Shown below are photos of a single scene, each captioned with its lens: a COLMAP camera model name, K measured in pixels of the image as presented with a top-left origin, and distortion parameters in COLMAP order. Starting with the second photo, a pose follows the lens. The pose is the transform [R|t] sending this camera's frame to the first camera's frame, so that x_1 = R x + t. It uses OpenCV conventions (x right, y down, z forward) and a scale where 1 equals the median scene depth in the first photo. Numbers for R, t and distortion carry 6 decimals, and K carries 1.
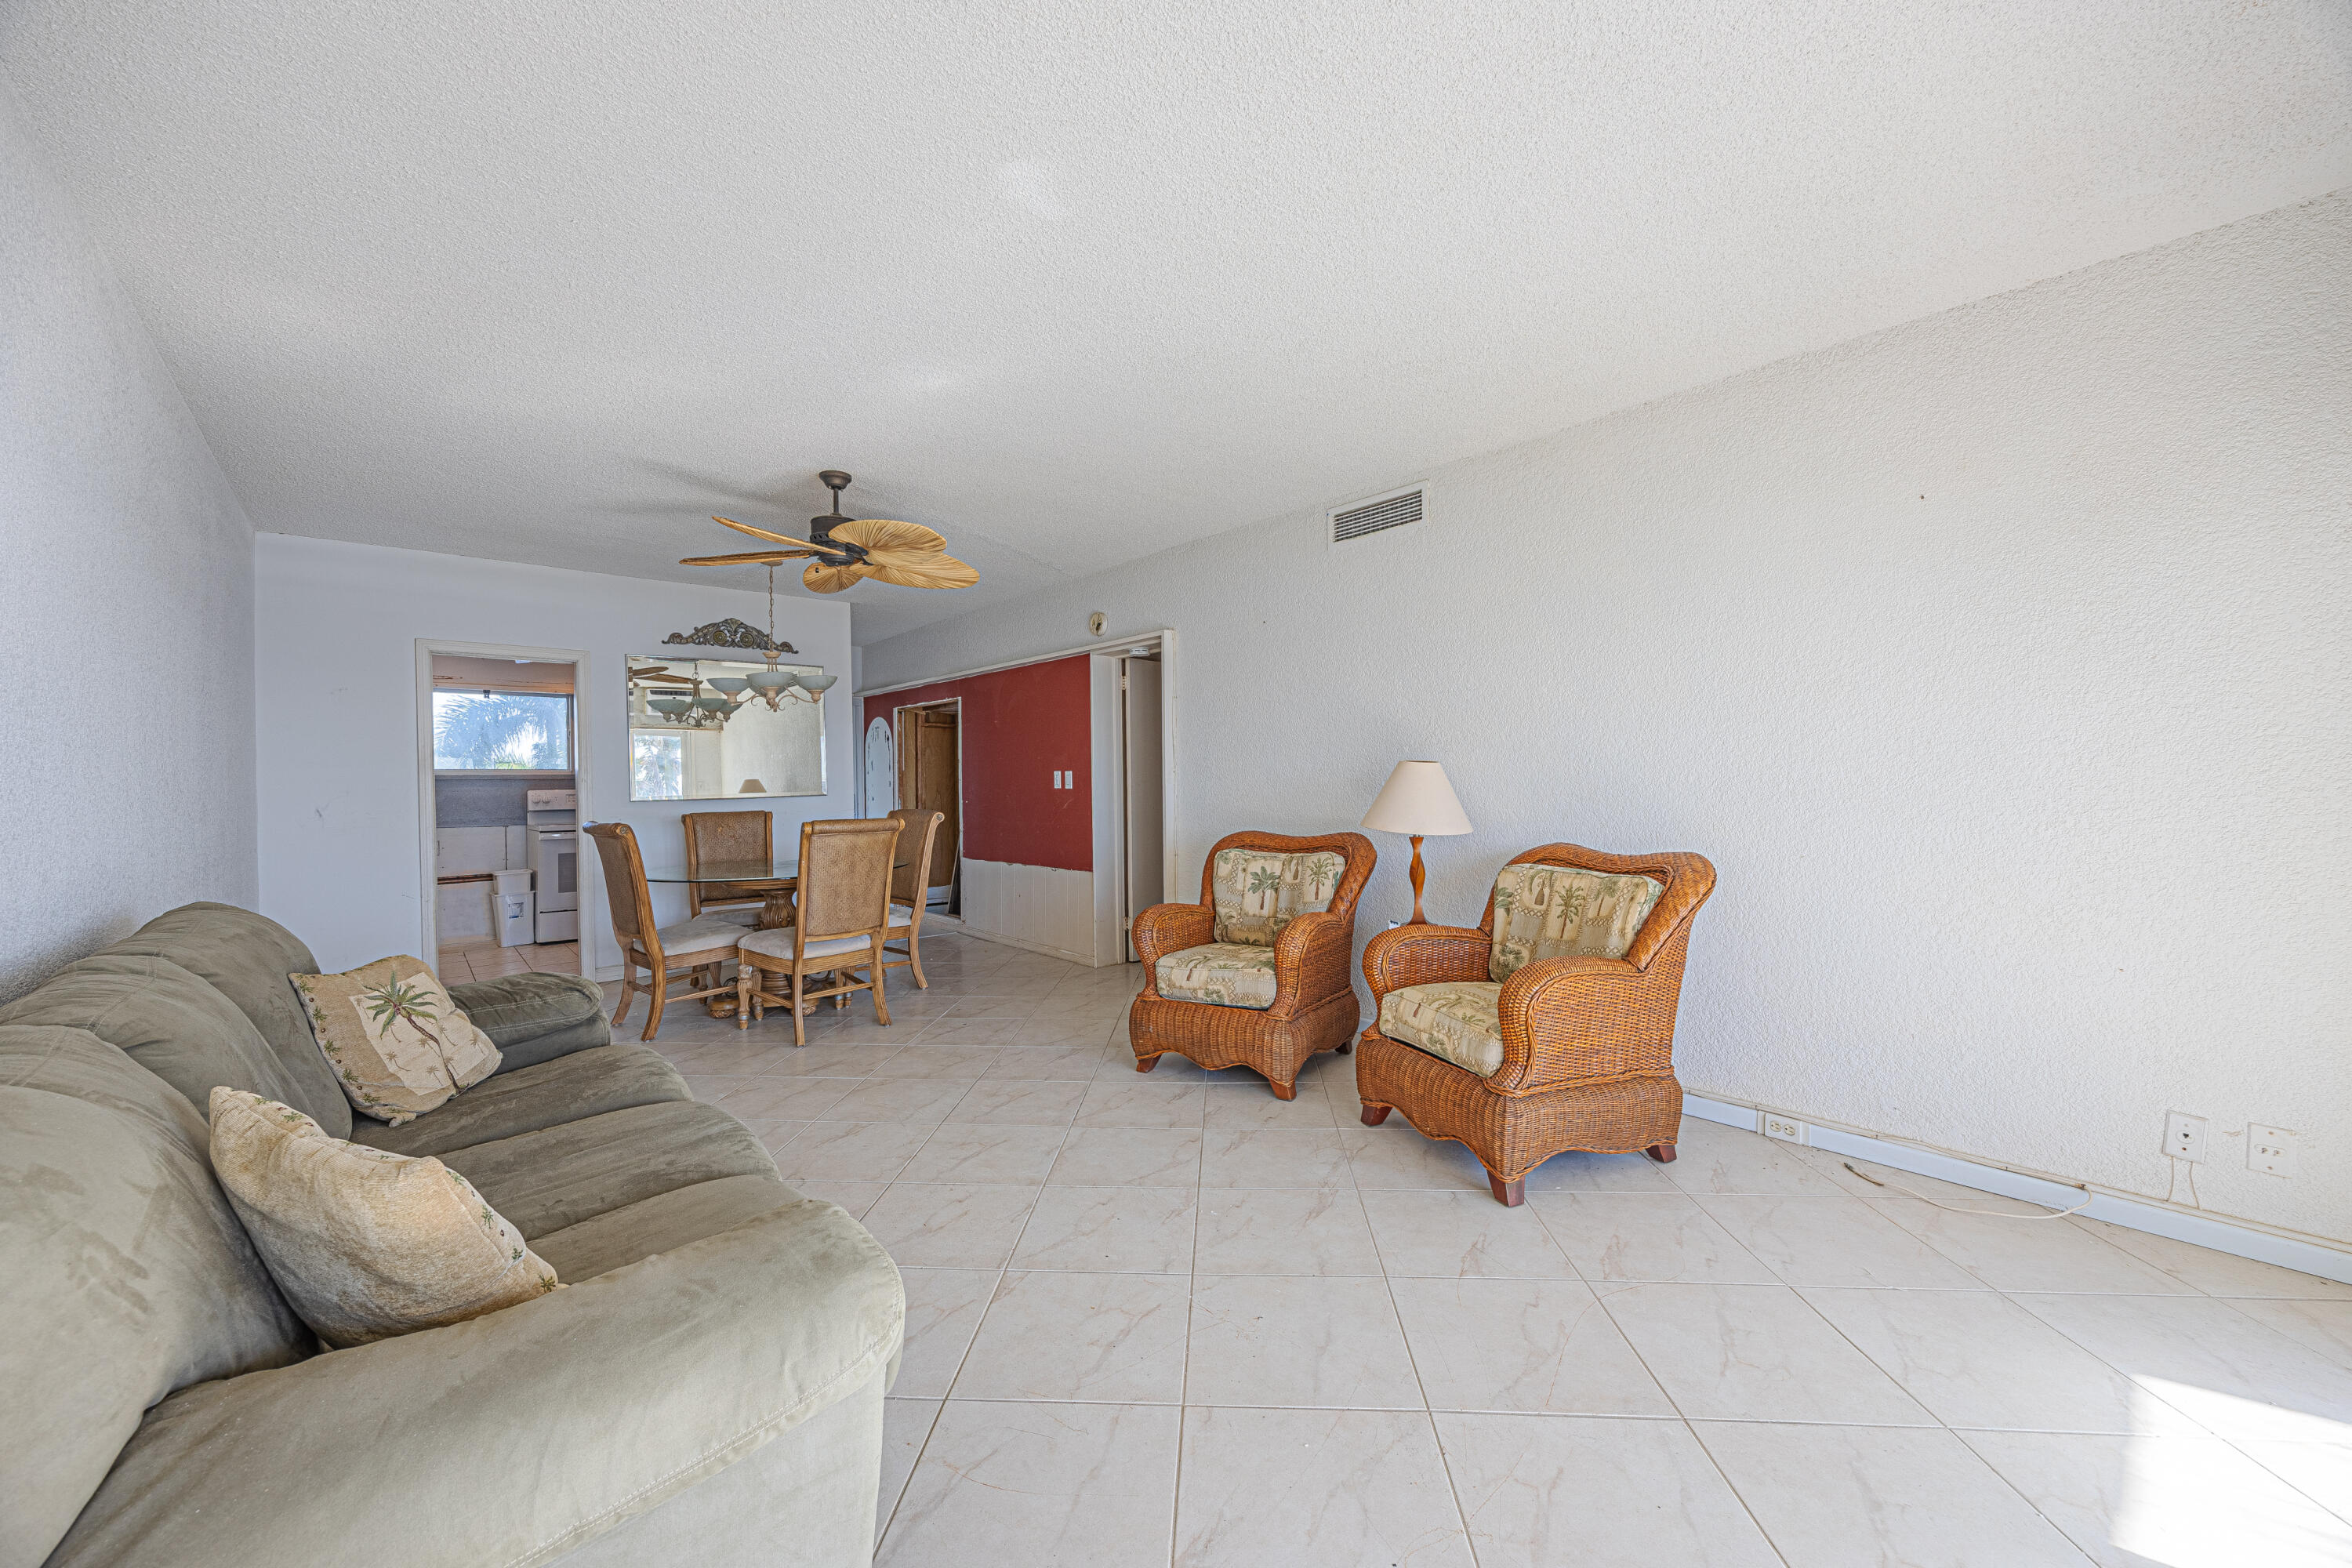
lens RADIAL K [[885.5, 0, 1167.4], [0, 885.5, 788.5], [0, 0, 1]] dist [-0.000168, -0.001180]
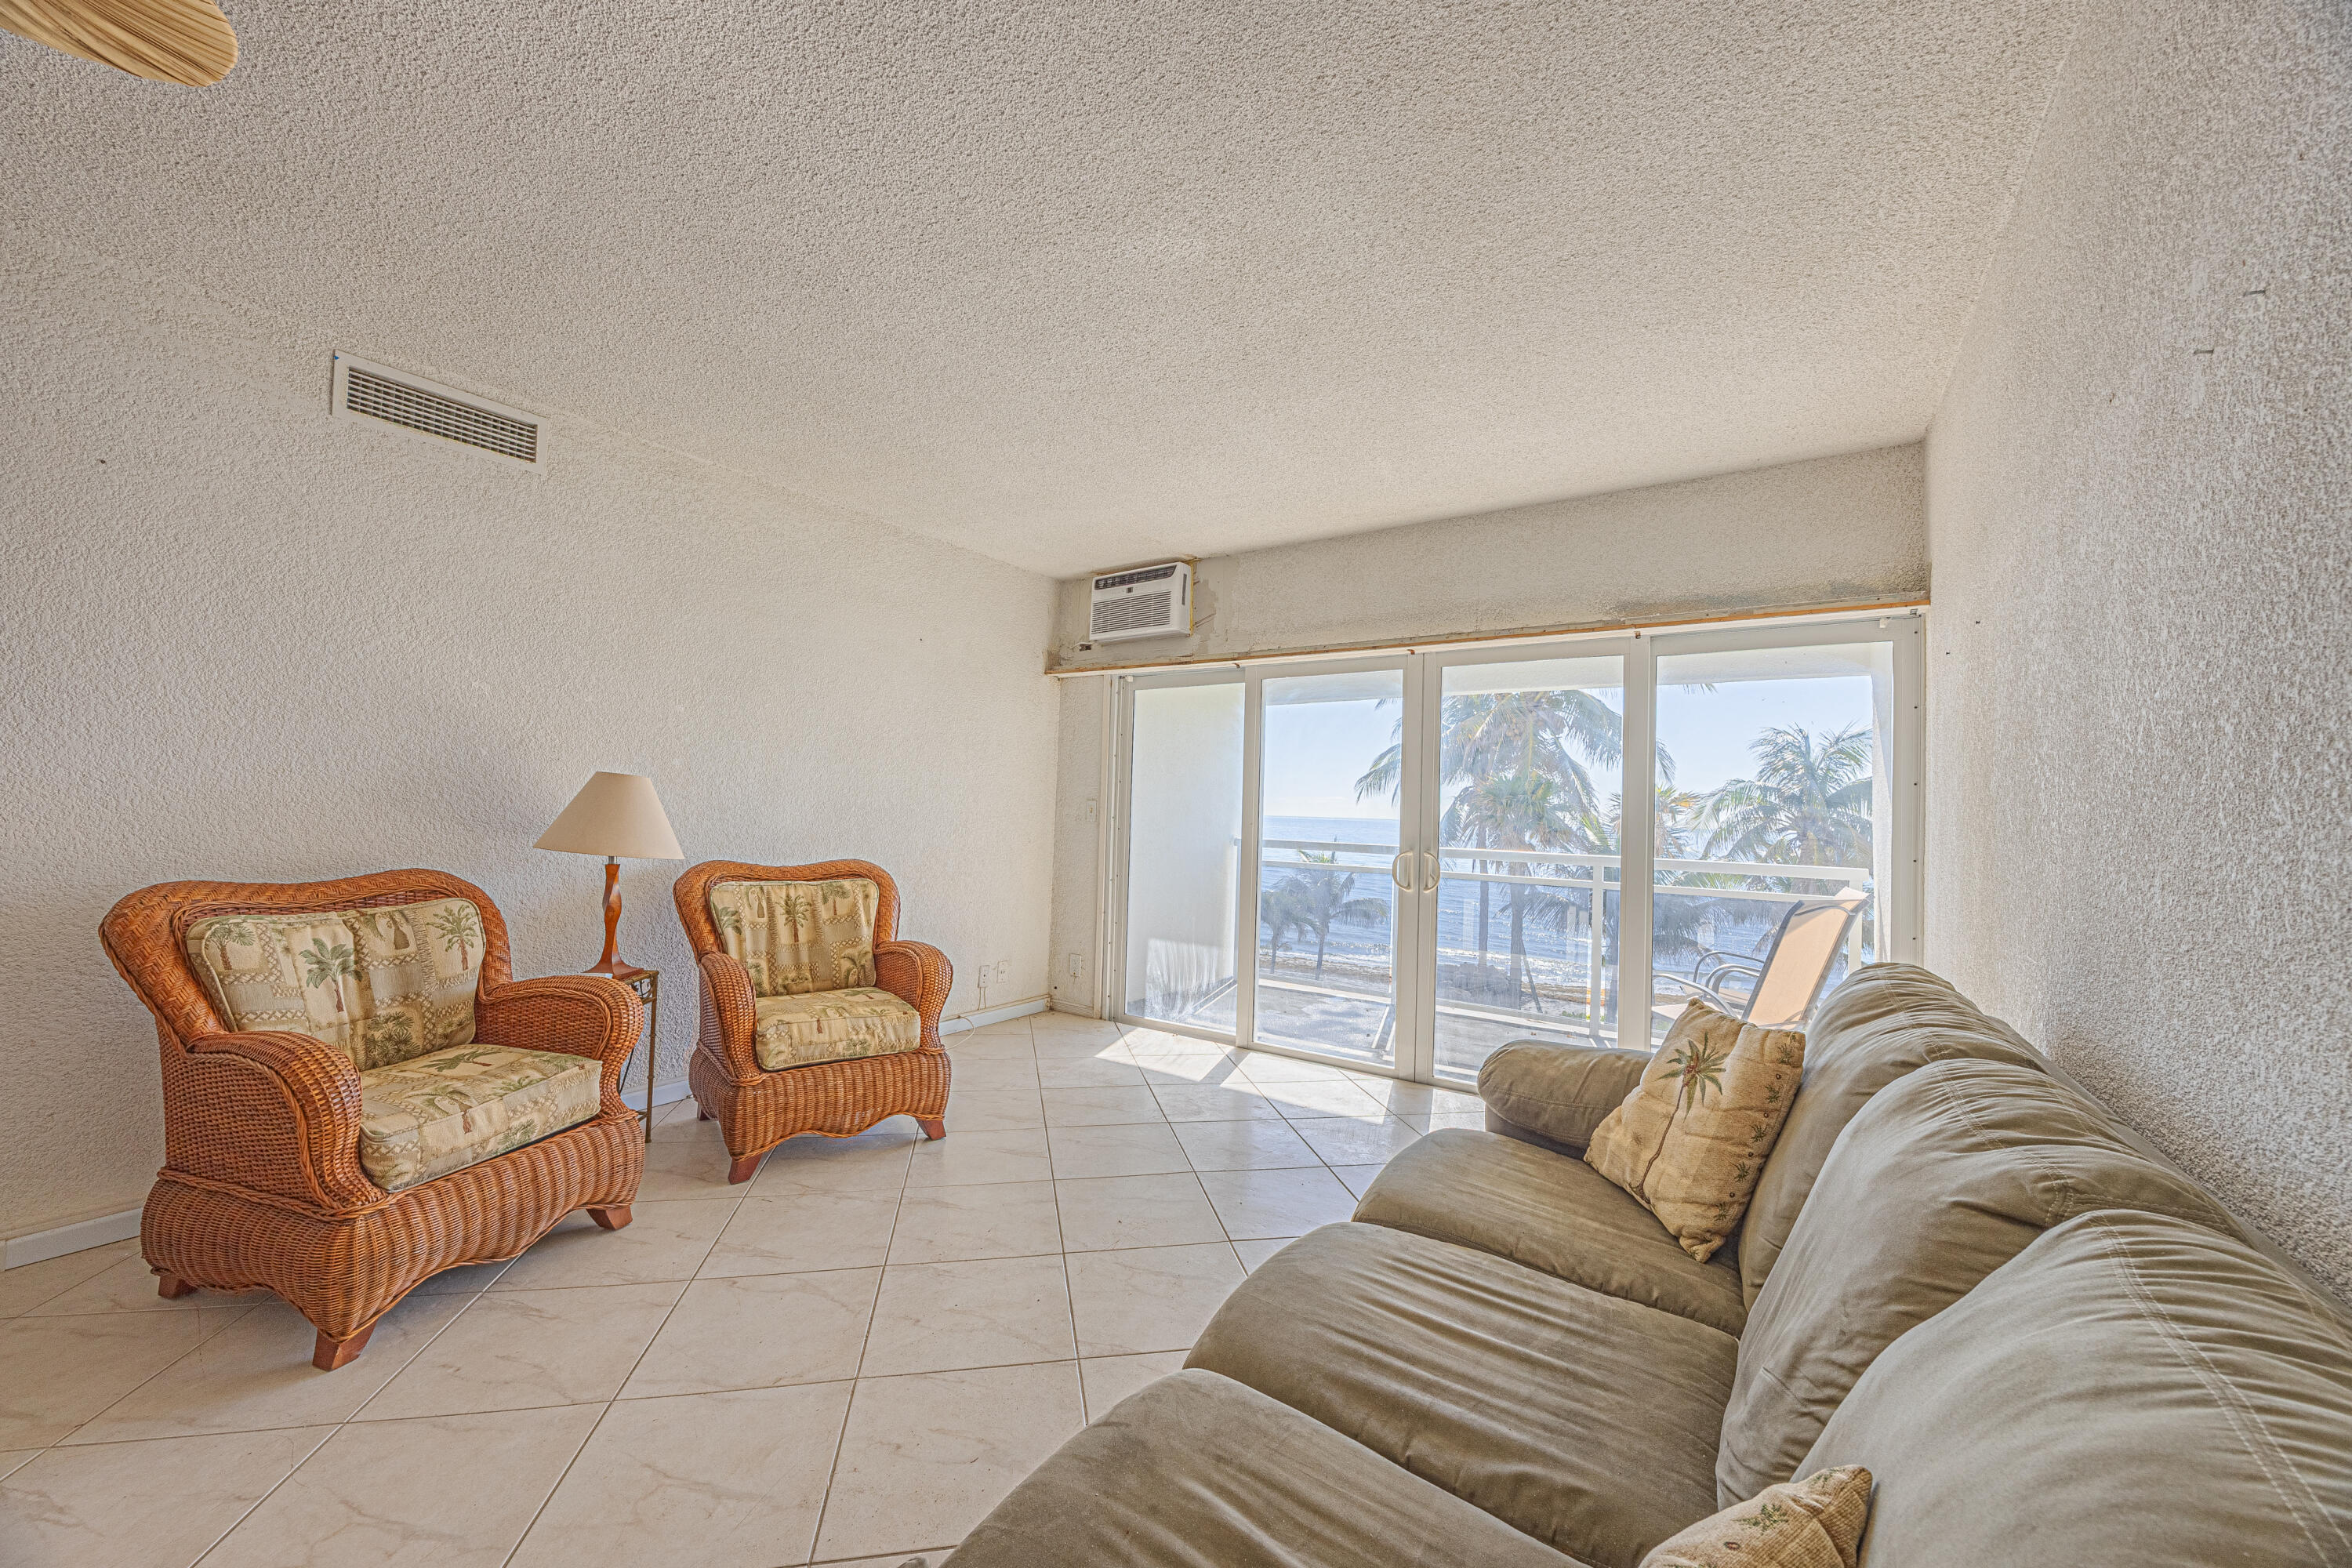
lens RADIAL K [[885.5, 0, 1167.4], [0, 885.5, 788.5], [0, 0, 1]] dist [-0.000168, -0.001180]
pose [[-0.244416, 0.027532, 0.969280, -0.663579], [-0.017077, 0.999320, -0.032692, 0.001173], [-0.969520, -0.024543, -0.243779, 0.702036]]
